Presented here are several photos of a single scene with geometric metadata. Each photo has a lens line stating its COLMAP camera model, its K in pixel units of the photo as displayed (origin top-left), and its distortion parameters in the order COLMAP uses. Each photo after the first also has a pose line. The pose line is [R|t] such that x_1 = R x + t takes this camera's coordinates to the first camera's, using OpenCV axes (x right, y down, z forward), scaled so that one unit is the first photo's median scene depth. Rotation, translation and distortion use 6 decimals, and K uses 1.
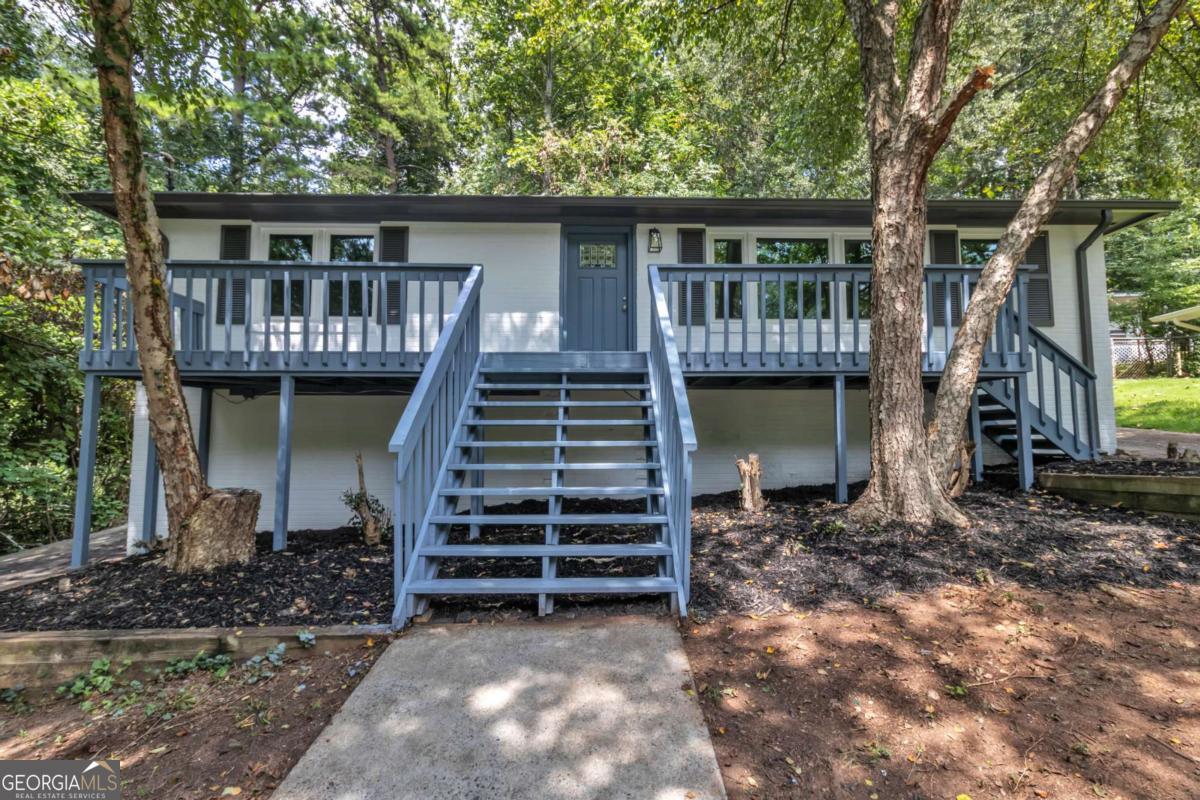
lens RADIAL K [[557.5, 0, 596.1], [0, 557.5, 399.7], [0, 0, 1]] dist [0.004229, 0.000144]
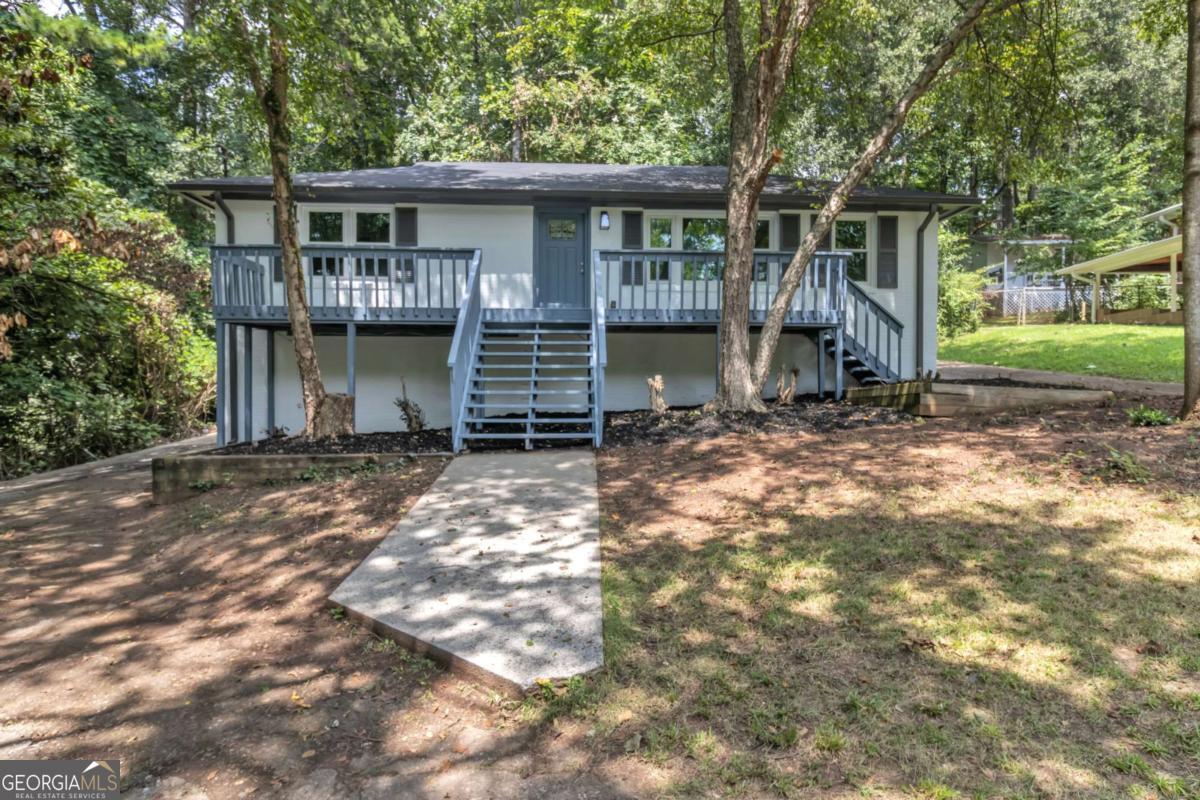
lens RADIAL K [[641.4, 0, 605.3], [0, 641.4, 393.7], [0, 0, 1]] dist [0.000913, 0.000730]
pose [[0.998775, 0.000644, 0.049487, 0.031282], [-0.004683, 0.996657, 0.081559, 0.001375], [-0.049269, -0.081691, 0.995439, -0.585461]]
